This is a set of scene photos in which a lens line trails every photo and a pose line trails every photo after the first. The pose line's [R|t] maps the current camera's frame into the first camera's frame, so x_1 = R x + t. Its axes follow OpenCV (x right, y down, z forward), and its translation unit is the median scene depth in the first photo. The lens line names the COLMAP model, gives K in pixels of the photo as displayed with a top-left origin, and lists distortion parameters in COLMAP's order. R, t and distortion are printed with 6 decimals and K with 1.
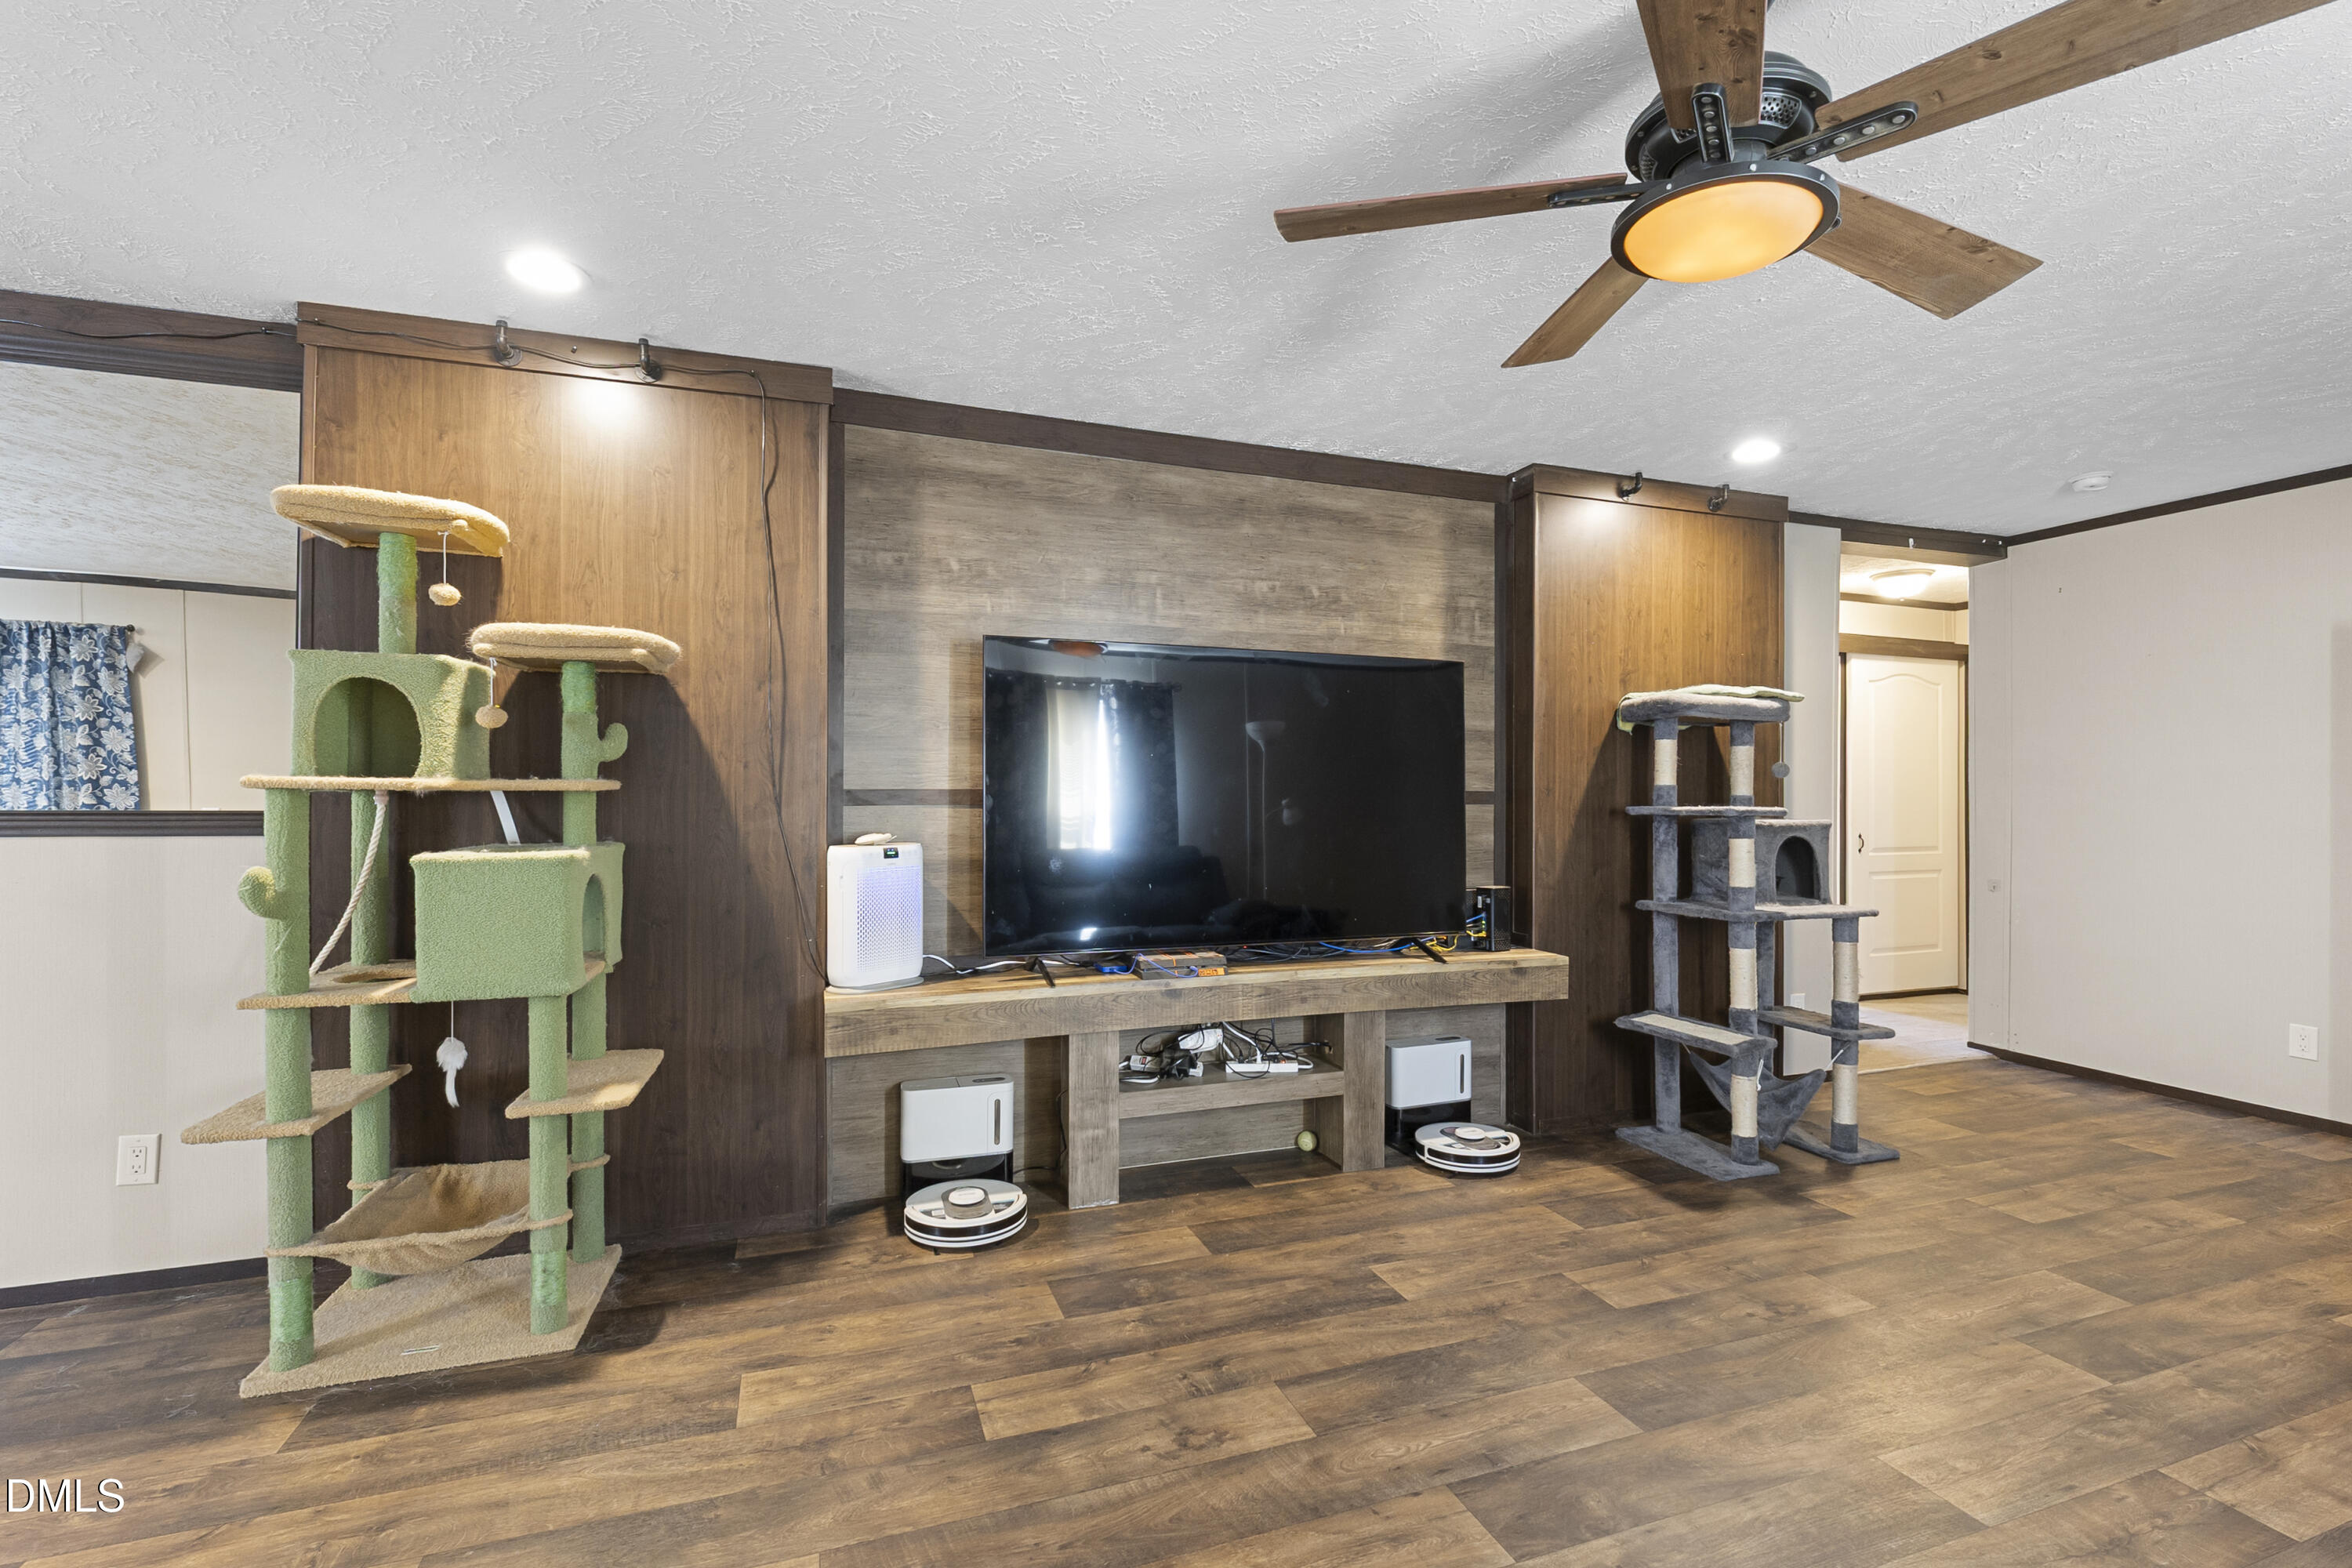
lens RADIAL K [[1059.7, 0, 1177.0], [0, 1059.7, 791.9], [0, 0, 1]] dist [-0.005817, 0.000586]
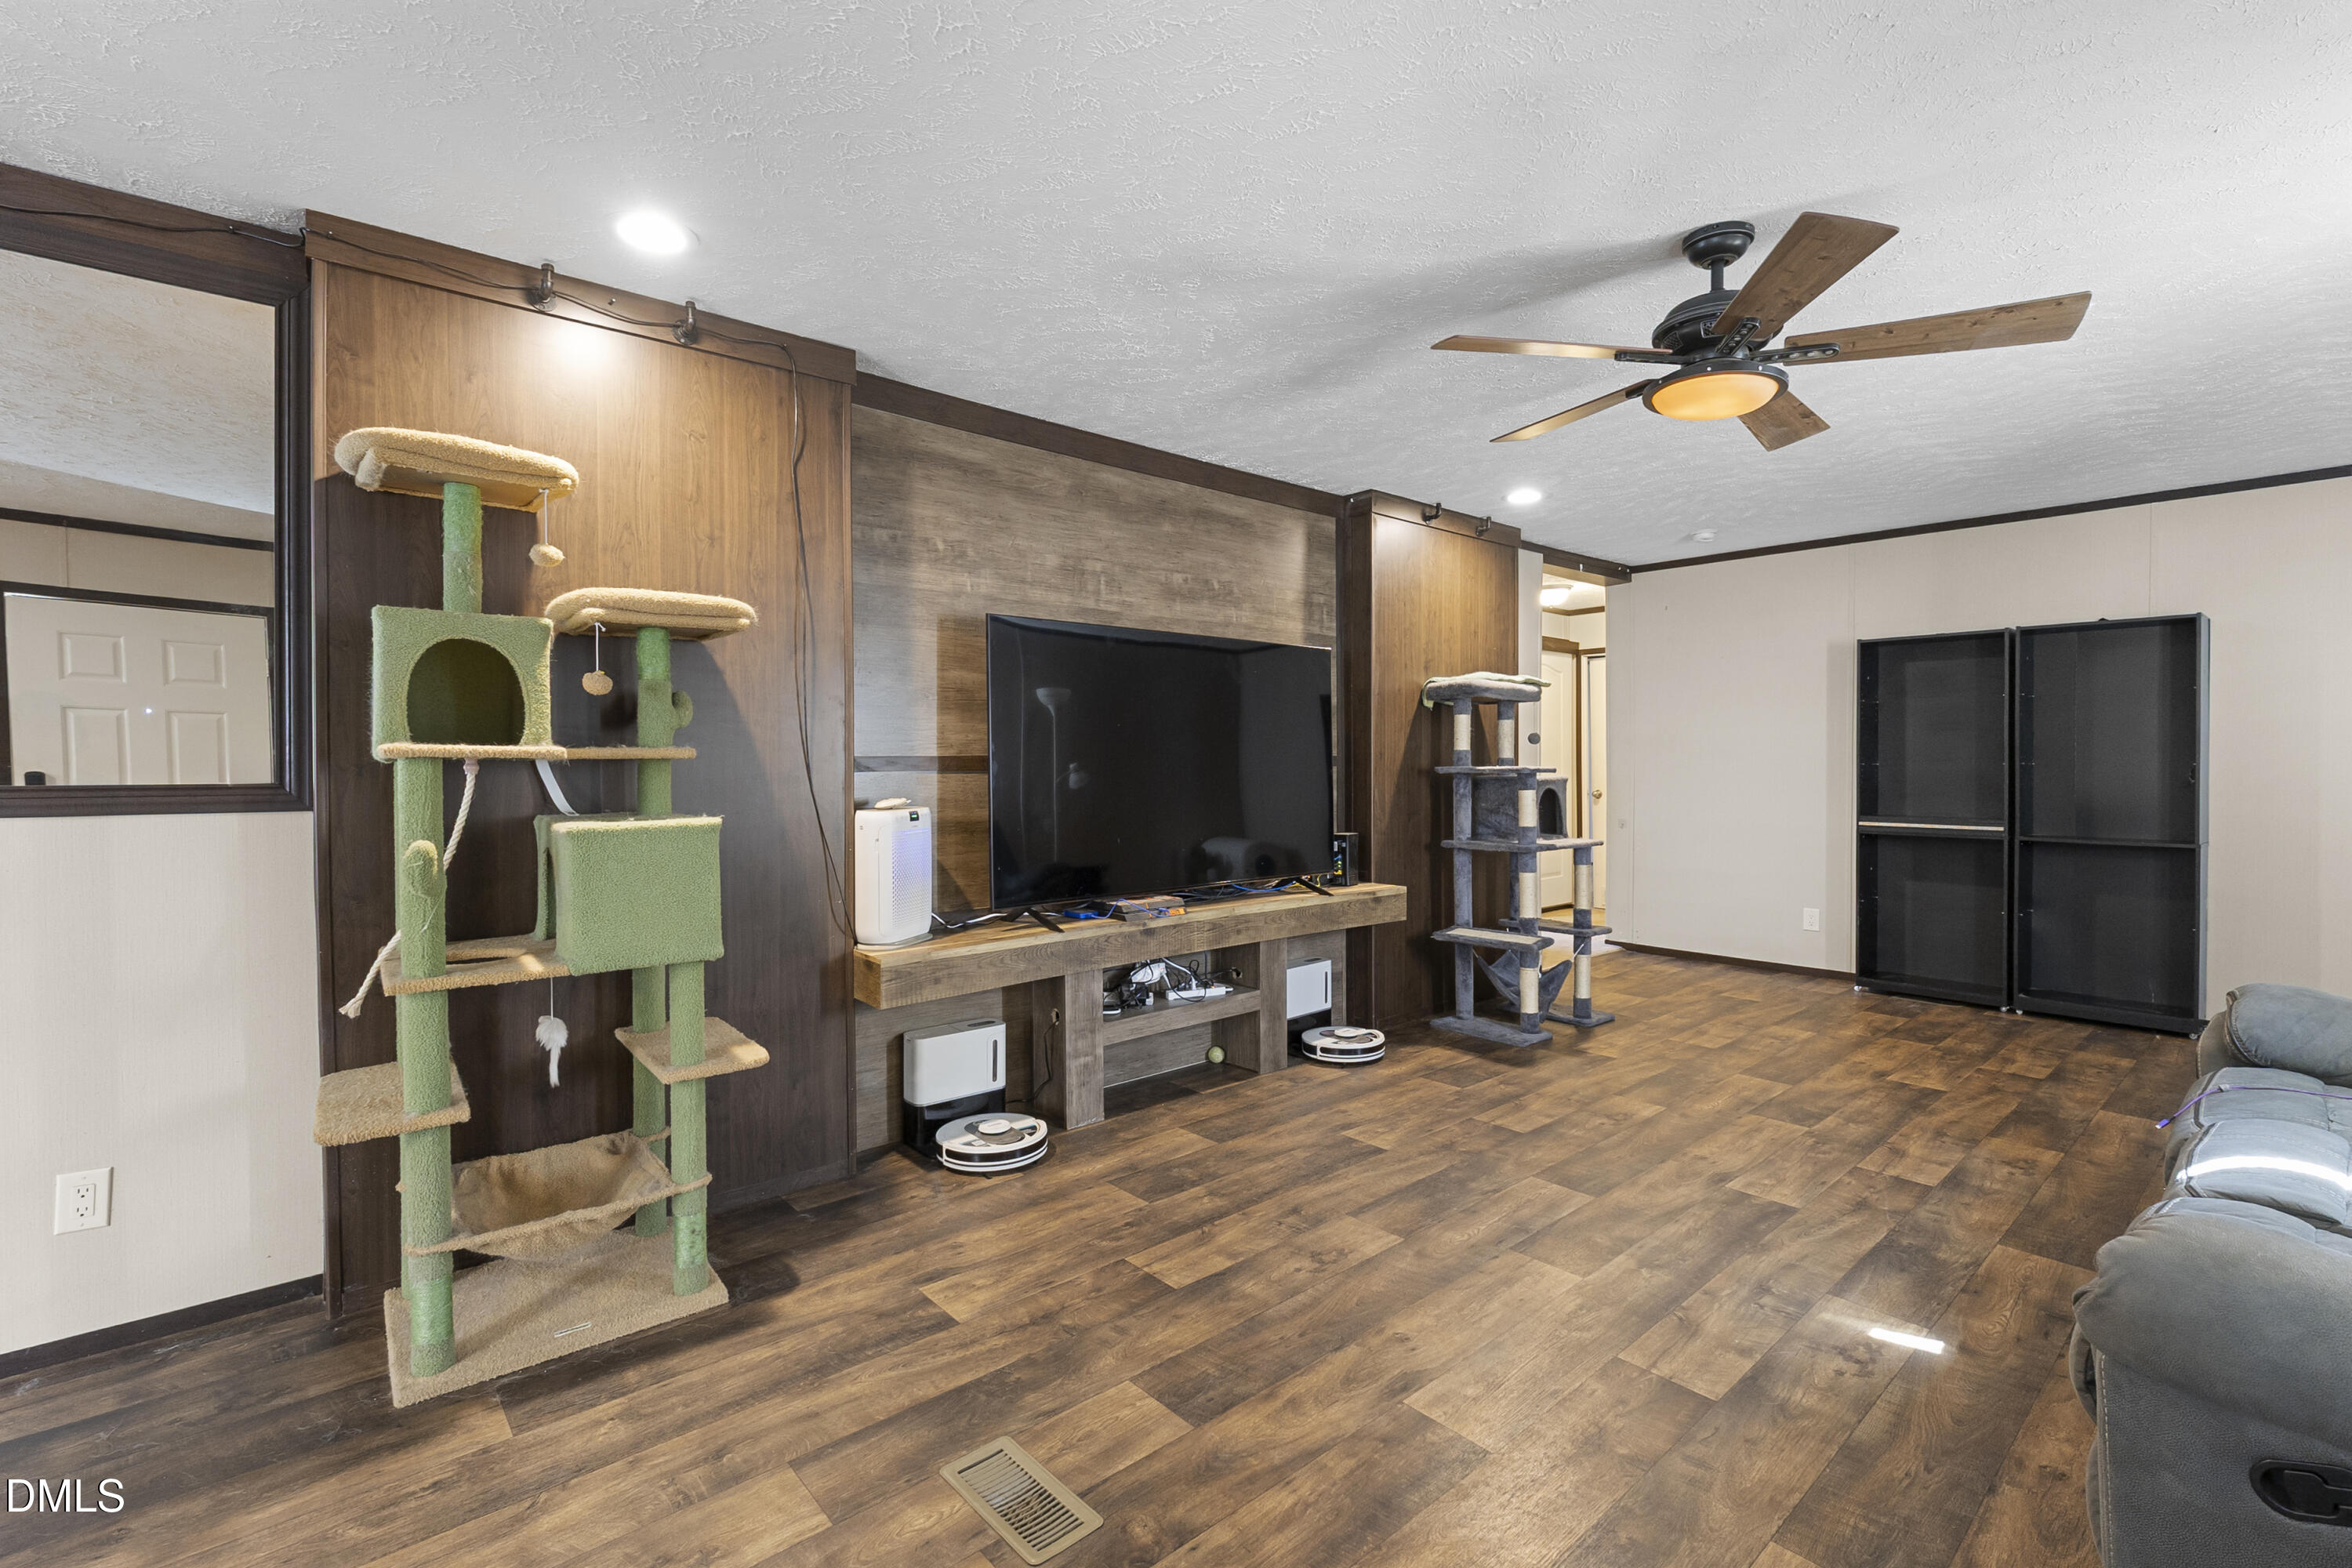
lens RADIAL K [[1059.7, 0, 1179.3], [0, 1059.7, 772.6], [0, 0, 1]] dist [-0.005817, 0.000586]
pose [[0.929643, -0.010877, 0.368301, -0.383689], [0.006110, 0.999882, 0.014108, 0.000732], [-0.368410, -0.010865, 0.929600, -0.079613]]
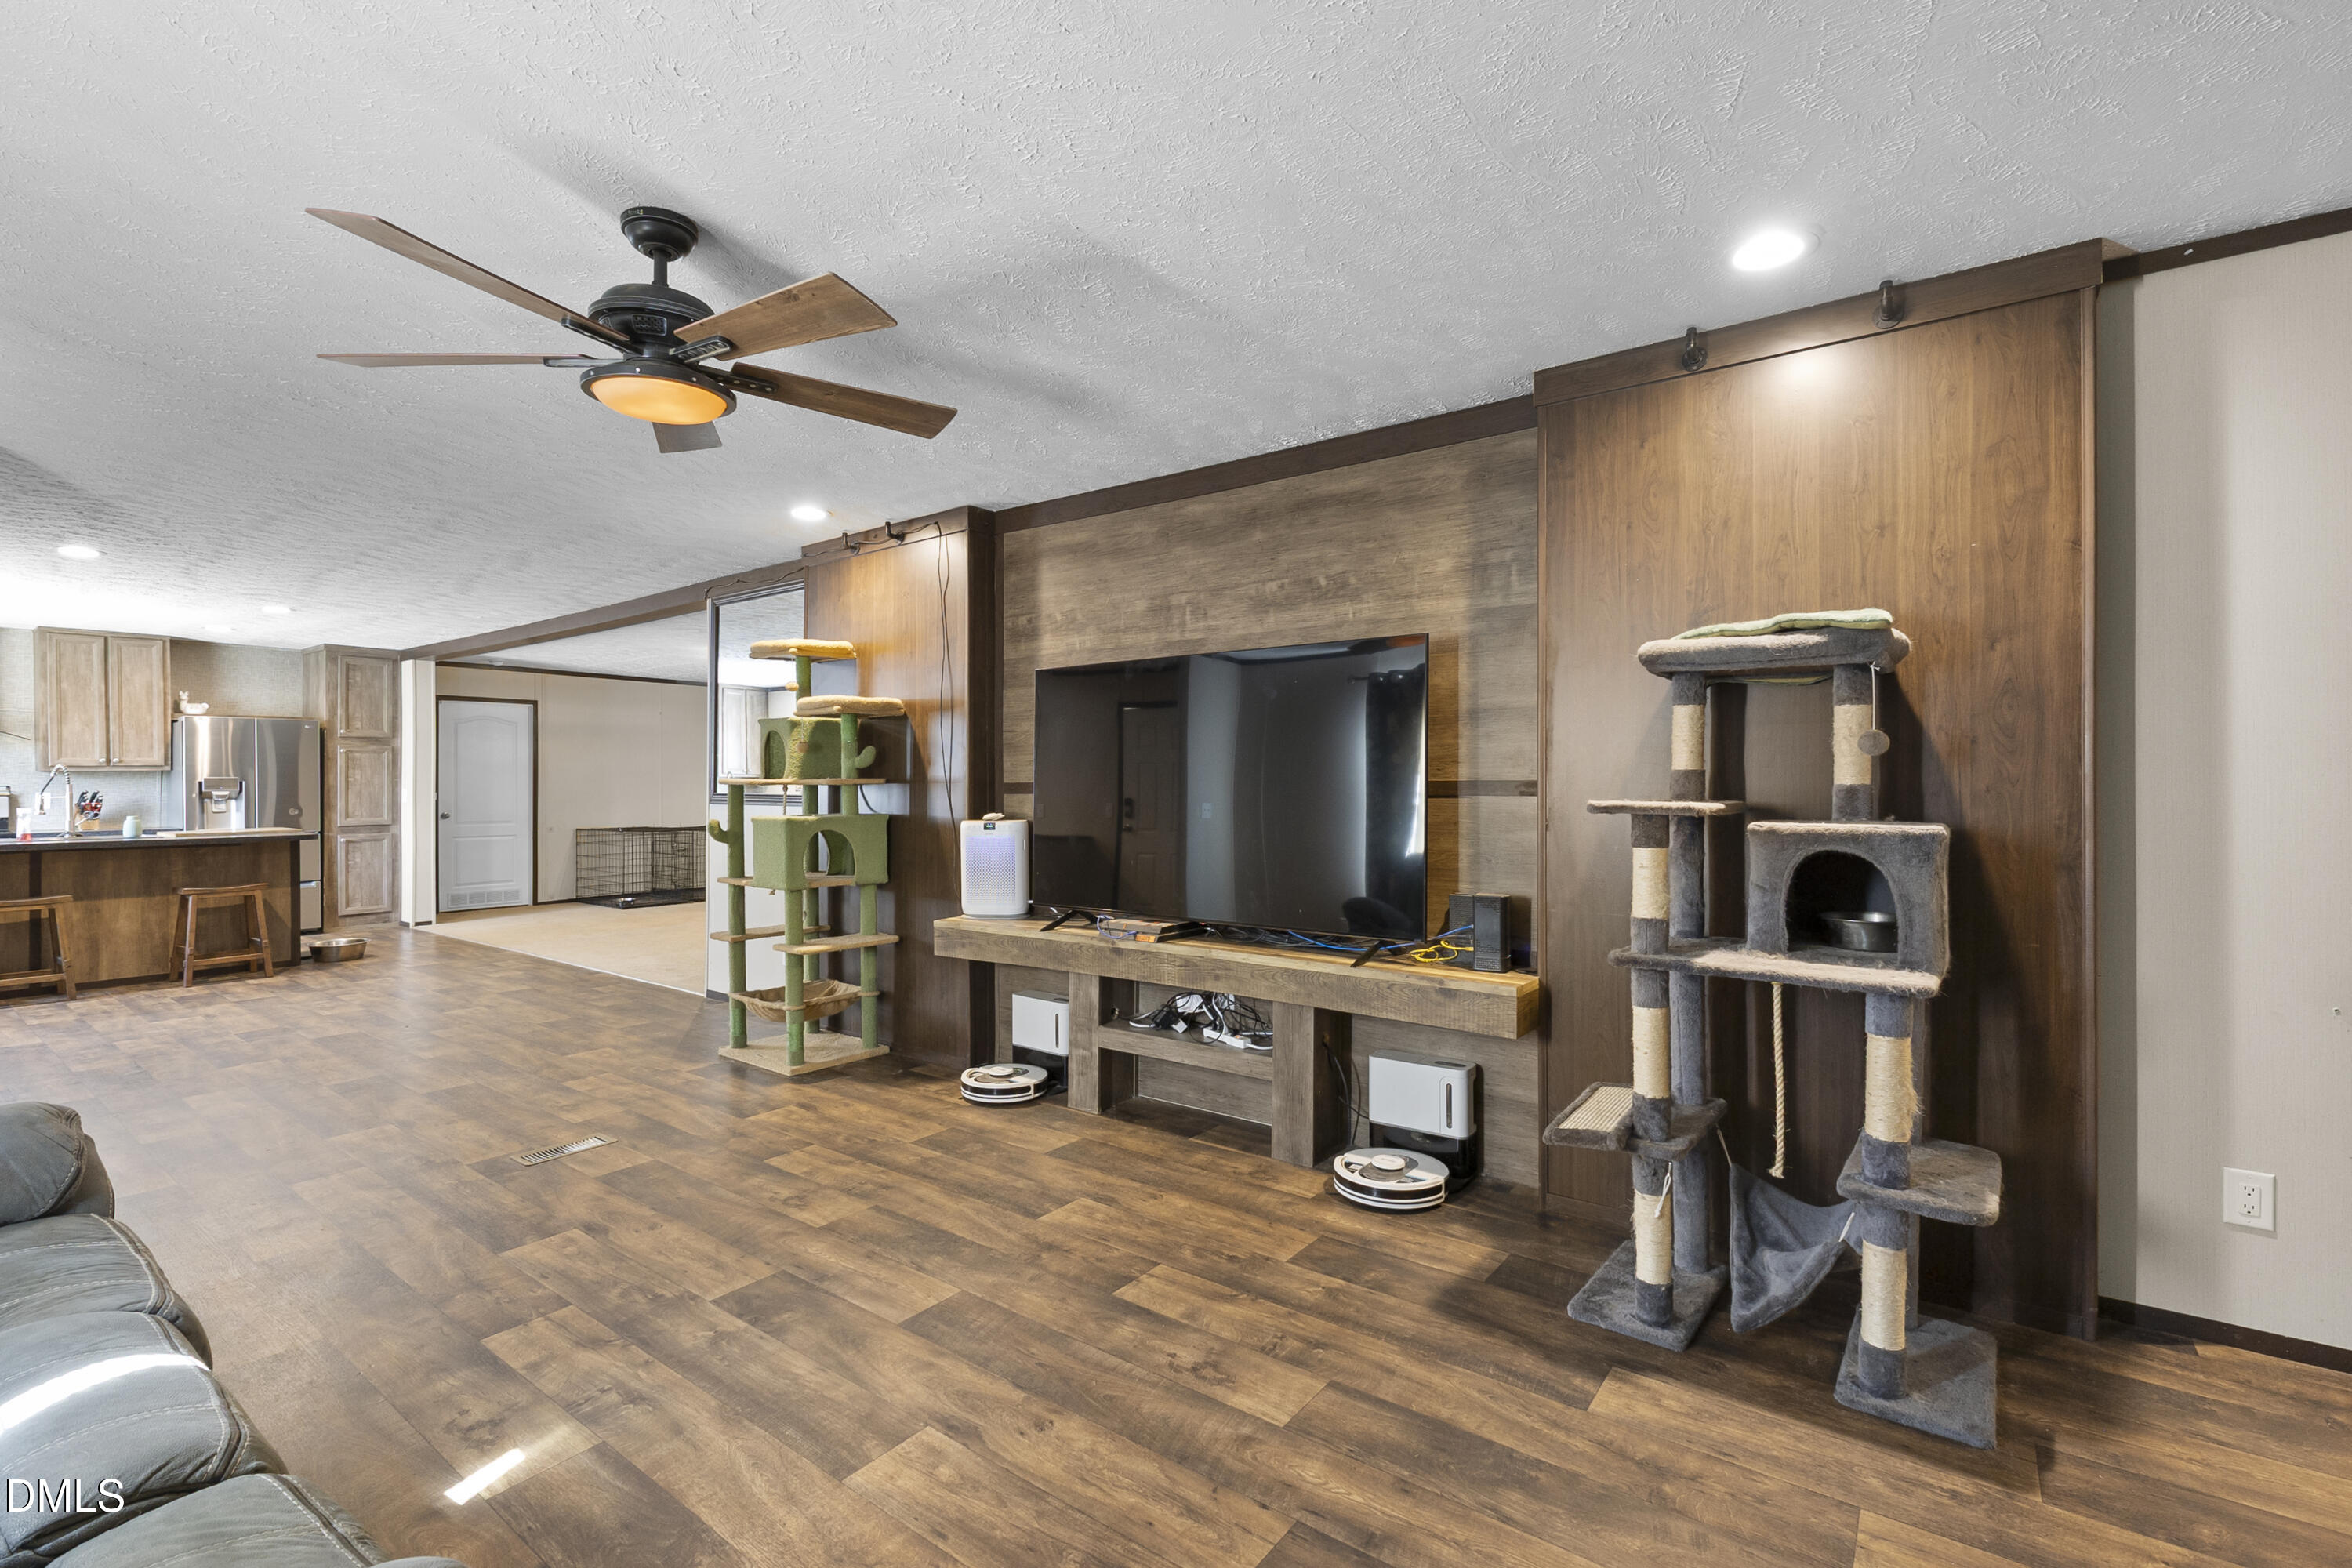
lens RADIAL K [[1059.7, 0, 1162.9], [0, 1059.7, 773.8], [0, 0, 1]] dist [-0.005817, 0.000586]
pose [[0.537447, -0.011960, -0.843213, 1.008248], [0.004747, 0.999926, -0.011158, 0.002819], [0.843284, 0.001994, 0.537464, 0.385051]]
